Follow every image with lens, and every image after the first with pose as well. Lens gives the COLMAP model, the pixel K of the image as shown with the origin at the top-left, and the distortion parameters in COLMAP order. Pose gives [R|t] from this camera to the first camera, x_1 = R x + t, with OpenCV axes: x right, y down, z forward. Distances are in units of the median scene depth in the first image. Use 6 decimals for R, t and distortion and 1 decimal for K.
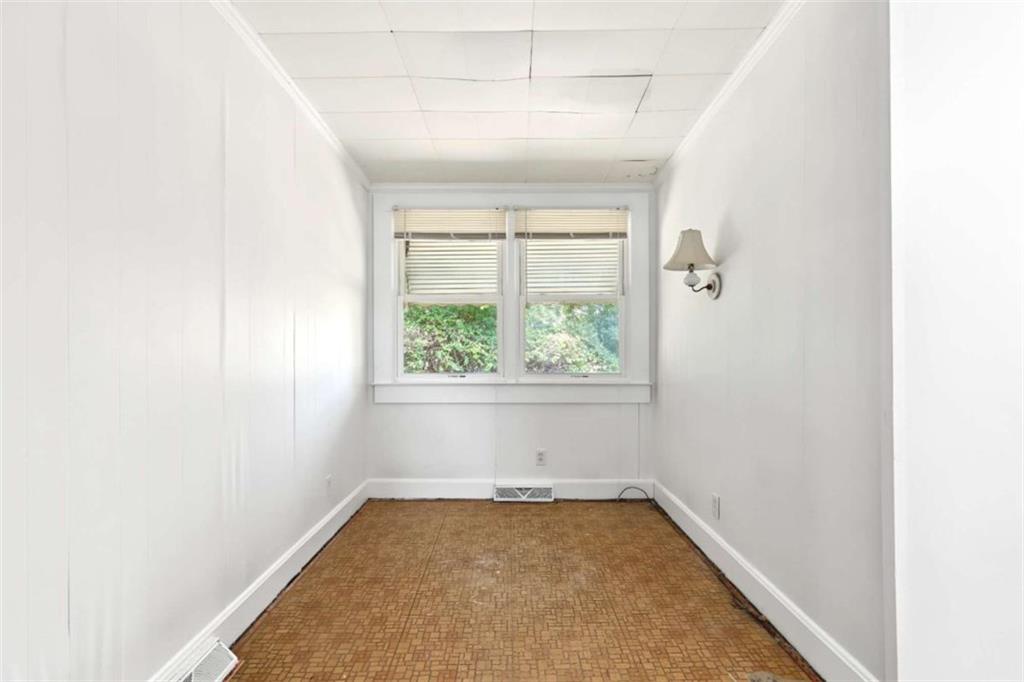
lens RADIAL K [[461.3, 0, 508.7], [0, 461.3, 346.8], [0, 0, 1]] dist [-0.003627, 0.000056]
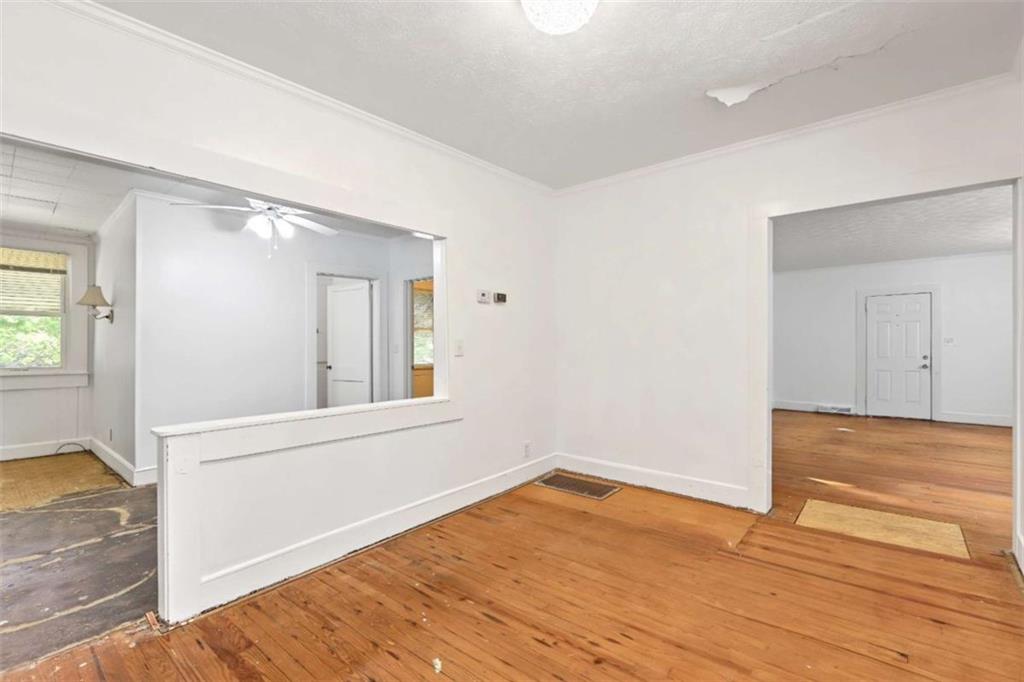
lens RADIAL K [[461.3, 0, 508.7], [0, 461.3, 346.8], [0, 0, 1]] dist [-0.003627, 0.000056]
pose [[0.640480, 0.006116, 0.767950, 0.034894], [-0.004846, 0.999981, -0.003922, -0.007168], [-0.767959, -0.001209, 0.640498, -1.013874]]
